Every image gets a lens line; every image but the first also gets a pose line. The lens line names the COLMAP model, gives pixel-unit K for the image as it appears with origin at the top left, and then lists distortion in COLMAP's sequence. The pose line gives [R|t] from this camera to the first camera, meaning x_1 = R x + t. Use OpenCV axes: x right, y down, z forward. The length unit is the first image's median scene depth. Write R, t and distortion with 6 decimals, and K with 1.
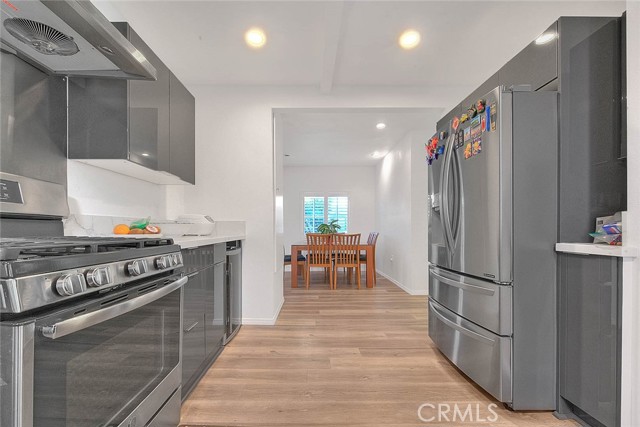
lens RADIAL K [[269.2, 0, 318.3], [0, 269.2, 229.1], [0, 0, 1]] dist [-0.002950, -0.000539]
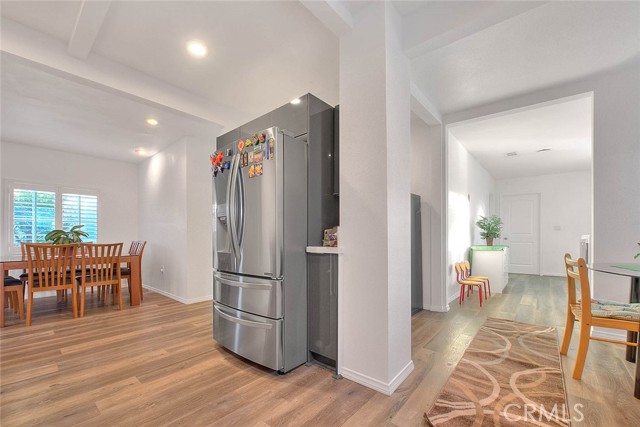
lens RADIAL K [[263.1, 0, 322.1], [0, 263.1, 235.8], [0, 0, 1]] dist [0.000136, -0.000122]
pose [[0.651870, 0.002733, 0.758326, -0.094071], [0.001196, 0.999989, -0.004633, 0.000087], [-0.758330, 0.003927, 0.651859, 0.002991]]
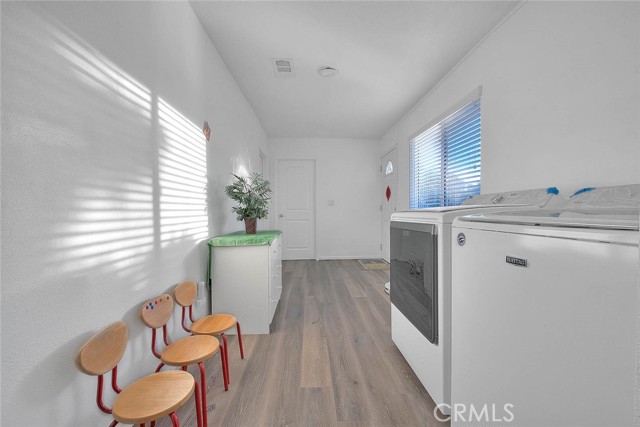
lens RADIAL K [[255.8, 0, 318.9], [0, 255.8, 220.1], [0, 0, 1]] dist [-0.000020, -0.000056]
pose [[-0.025855, -0.034290, 0.999077, 0.503504], [0.010406, 0.999348, 0.034569, -0.006628], [-0.999612, 0.011290, -0.025481, 0.045160]]
